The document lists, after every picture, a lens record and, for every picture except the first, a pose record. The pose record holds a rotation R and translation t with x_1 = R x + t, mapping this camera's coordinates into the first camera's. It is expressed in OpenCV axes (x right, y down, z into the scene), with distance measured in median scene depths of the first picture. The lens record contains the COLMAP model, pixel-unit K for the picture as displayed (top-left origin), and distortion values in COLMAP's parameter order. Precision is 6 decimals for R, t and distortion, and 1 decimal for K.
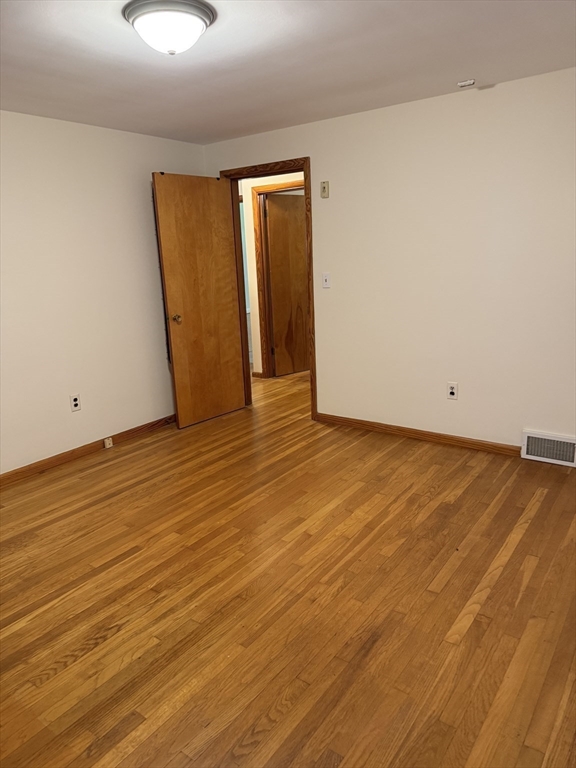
lens RADIAL K [[541.6, 0, 284.0], [0, 541.6, 381.7], [0, 0, 1]] dist [0.038556, -0.061657]
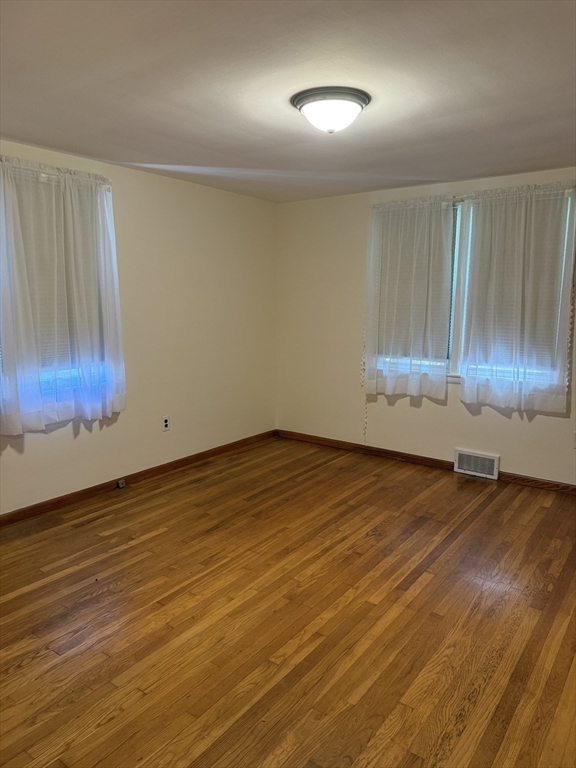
lens RADIAL K [[541.6, 0, 284.0], [0, 541.6, 381.7], [0, 0, 1]] dist [0.038556, -0.061657]
pose [[-0.999273, 0.035777, 0.013198, -0.081053], [0.038100, 0.922171, 0.384901, -0.451235], [0.001600, 0.385124, -0.922863, 1.831156]]
